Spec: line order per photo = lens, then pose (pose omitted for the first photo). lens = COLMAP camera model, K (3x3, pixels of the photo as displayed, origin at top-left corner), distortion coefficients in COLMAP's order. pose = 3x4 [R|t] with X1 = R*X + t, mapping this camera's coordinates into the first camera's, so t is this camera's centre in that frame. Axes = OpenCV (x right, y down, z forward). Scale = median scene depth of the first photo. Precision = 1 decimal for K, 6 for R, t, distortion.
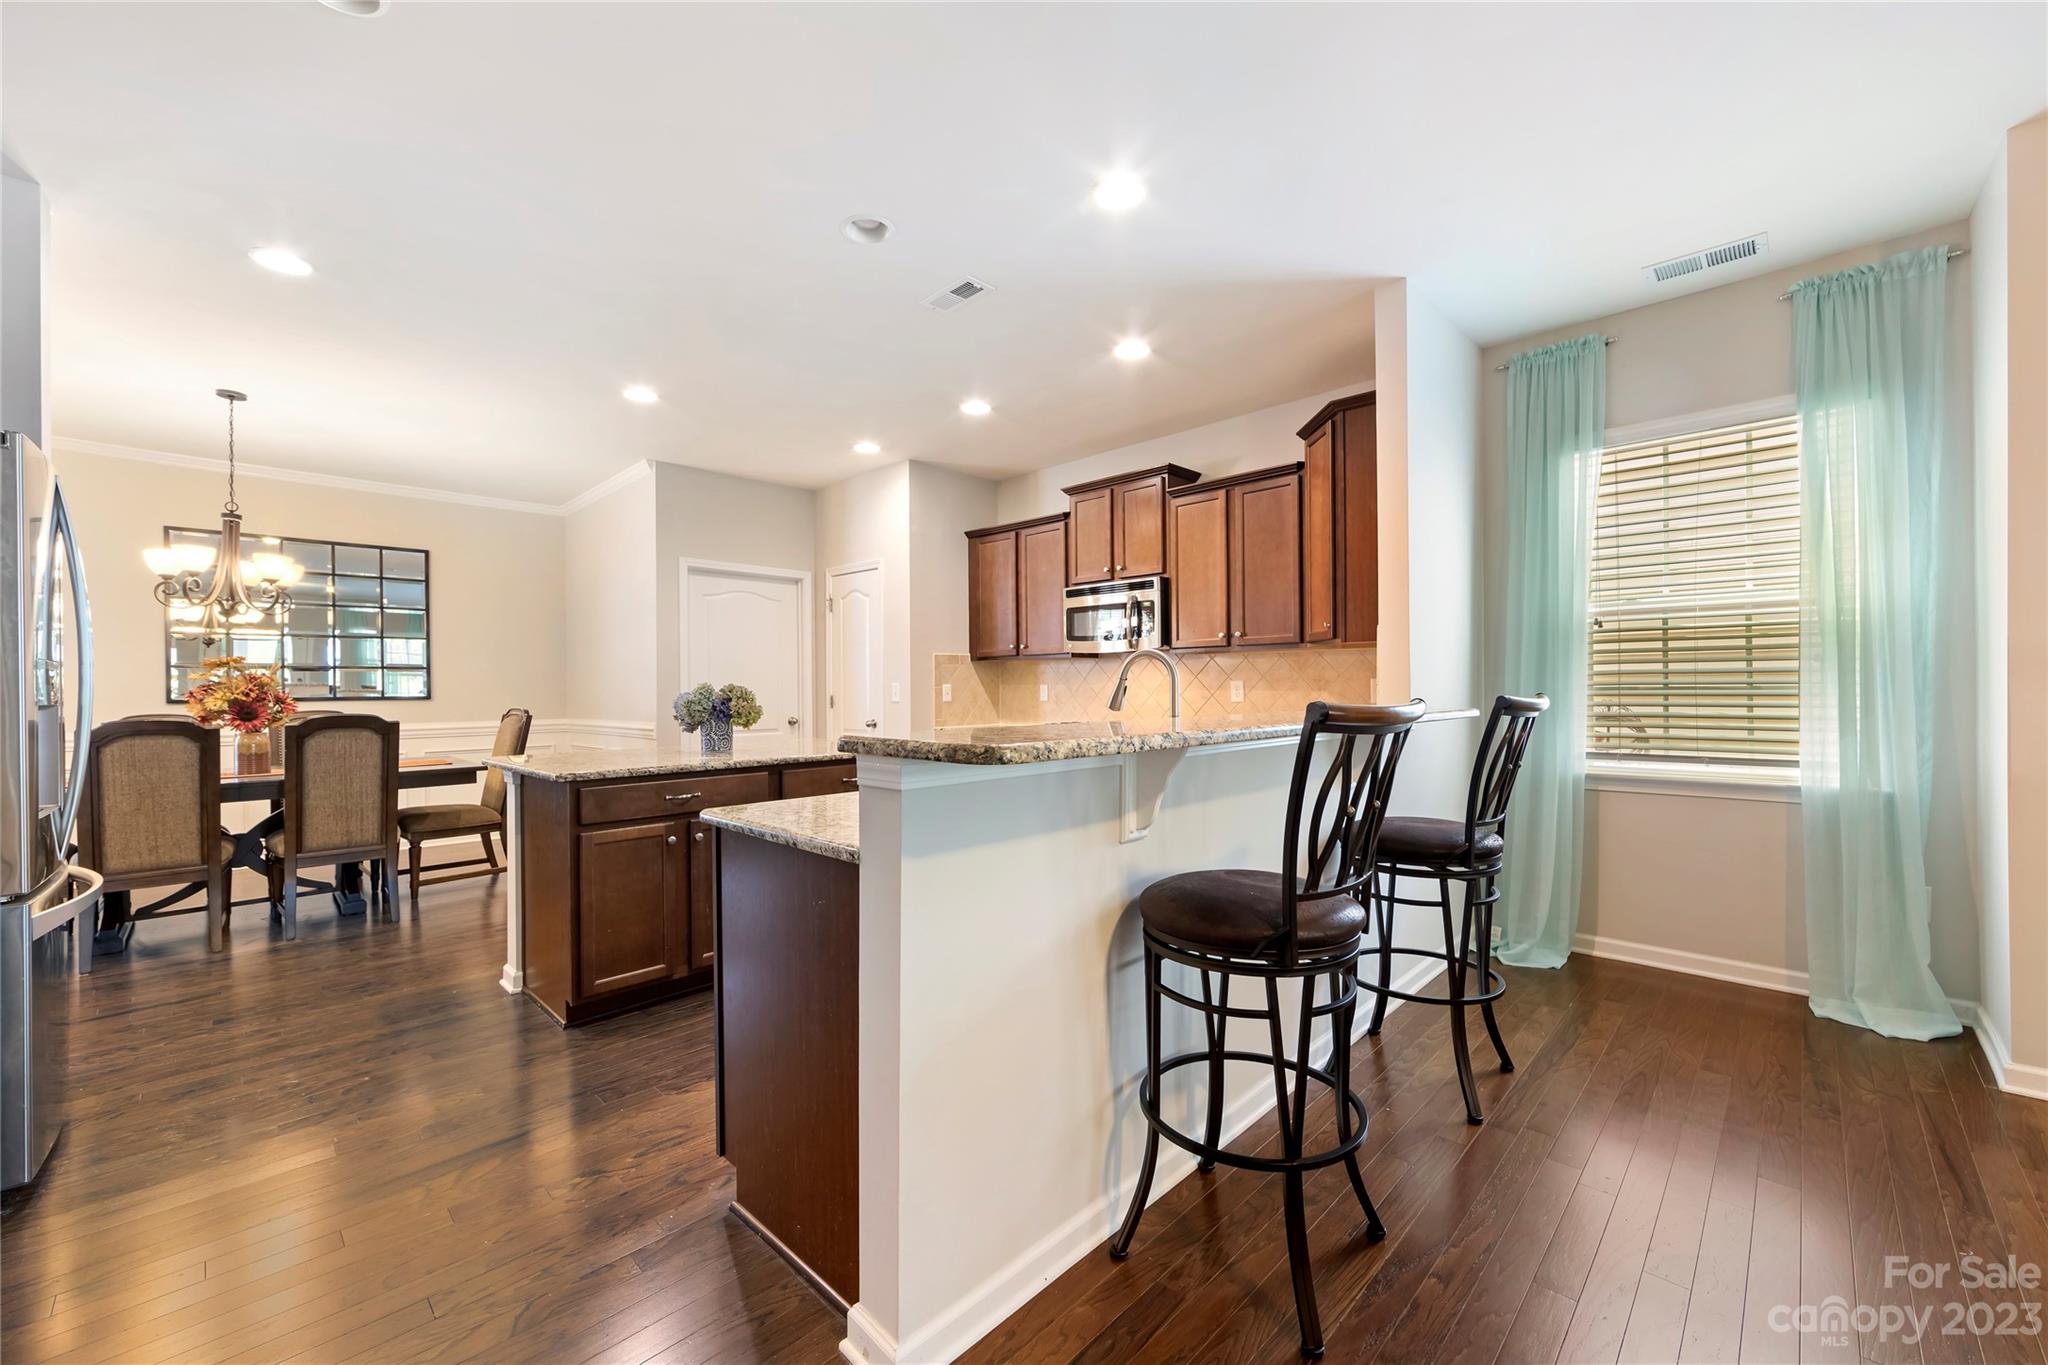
lens RADIAL K [[813.5, 0, 1009.0], [0, 813.5, 689.7], [0, 0, 1]] dist [-0.000911, -0.000021]
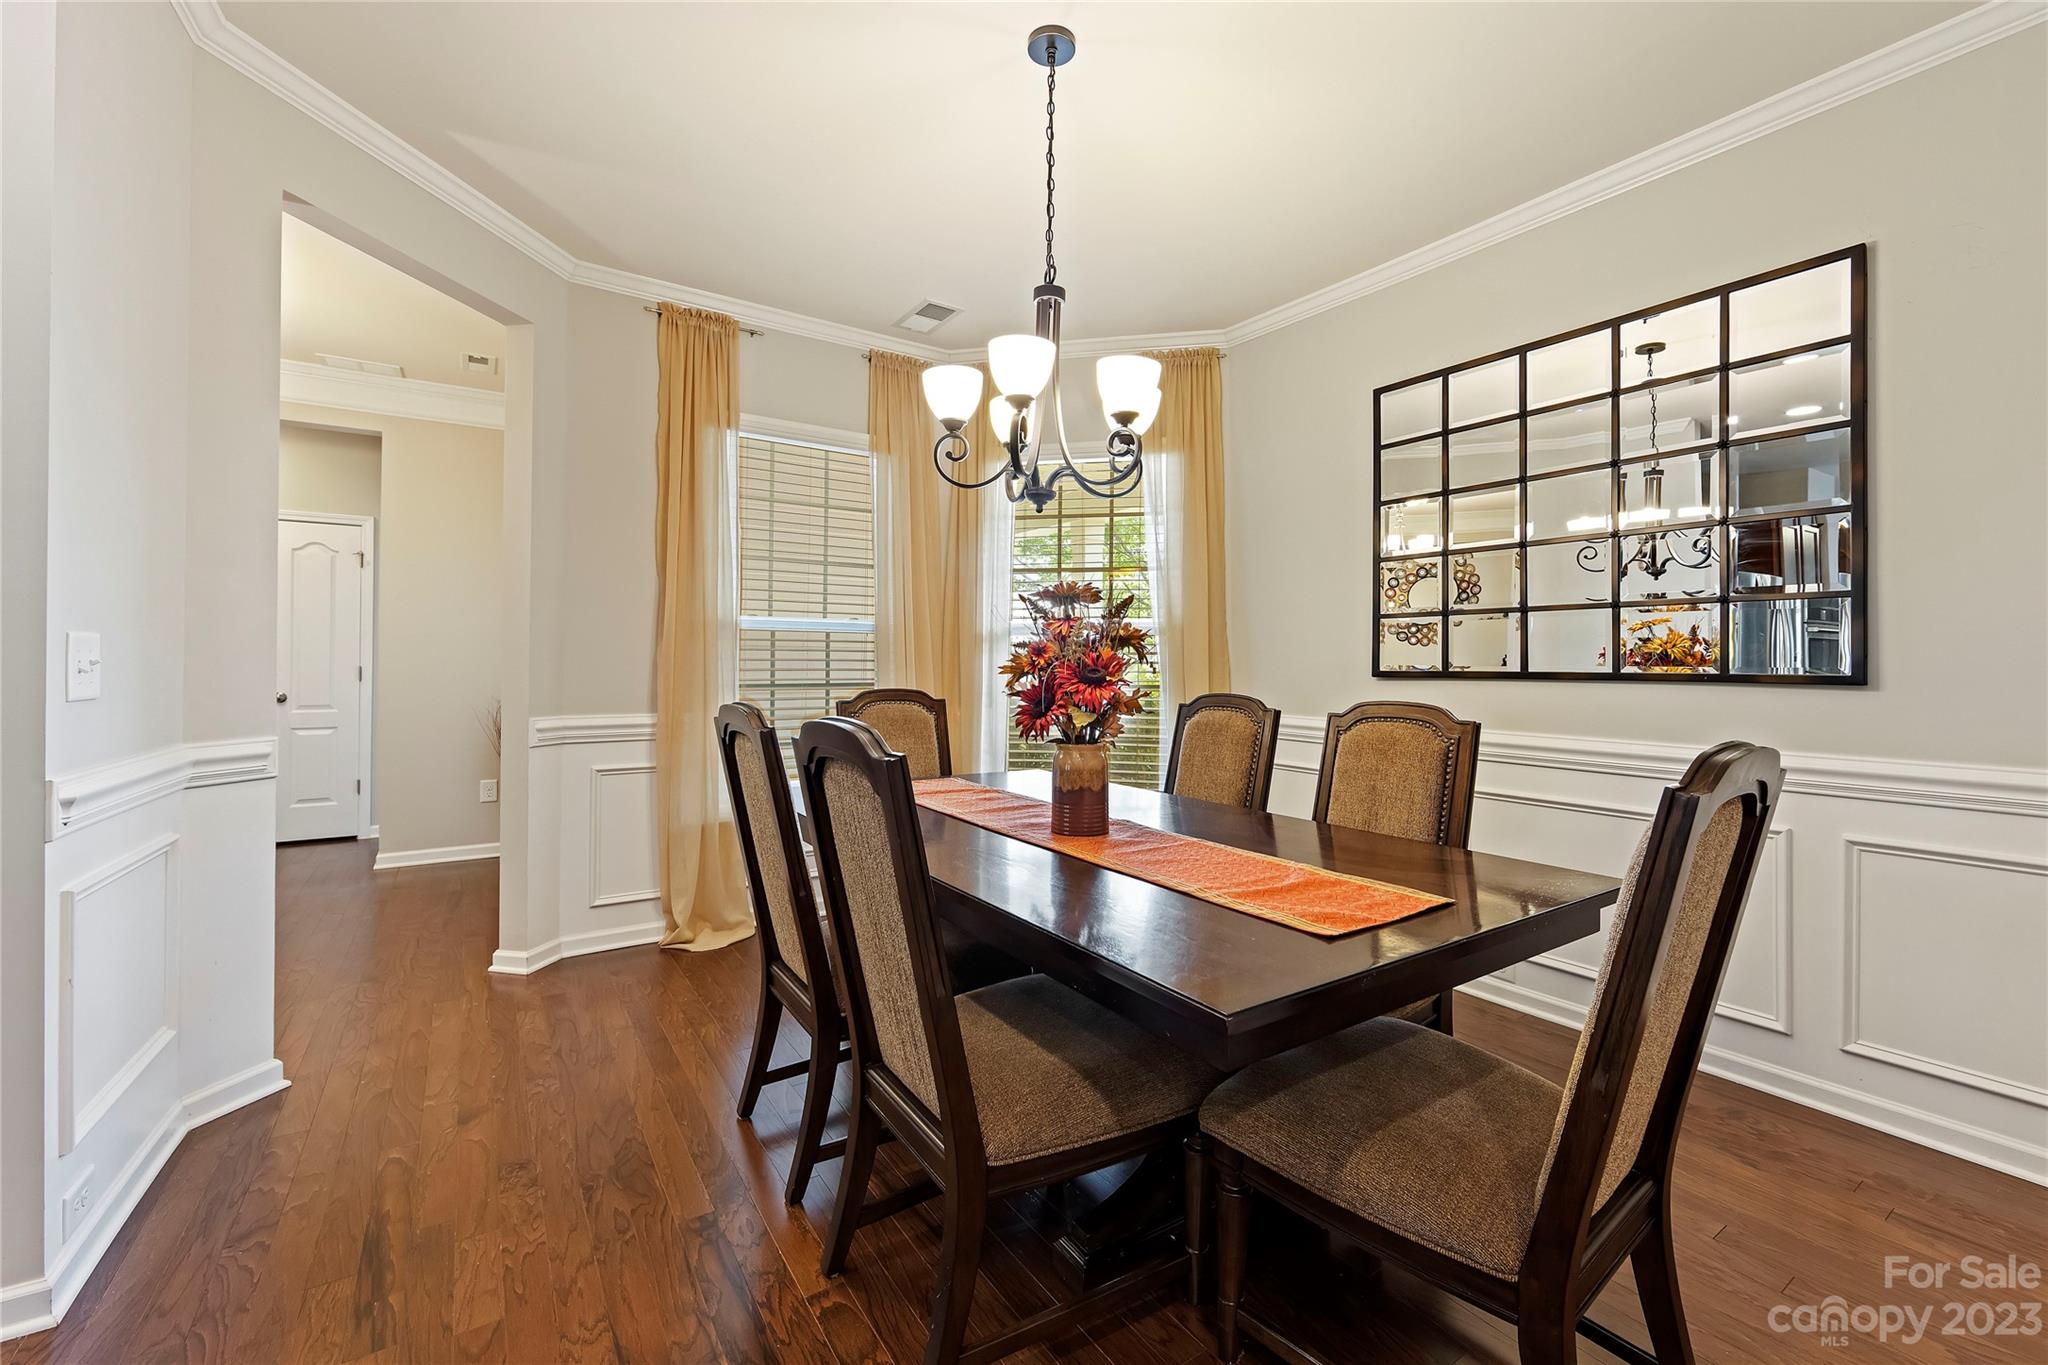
lens RADIAL K [[816.6, 0, 1026.6], [0, 816.6, 655.3], [0, 0, 1]] dist [-0.012240, -0.000208]
pose [[-0.201001, -0.001640, -0.979590, -0.417518], [-0.005690, 0.999984, -0.000507, 0.001773], [0.979575, 0.005472, -0.201007, 0.952272]]
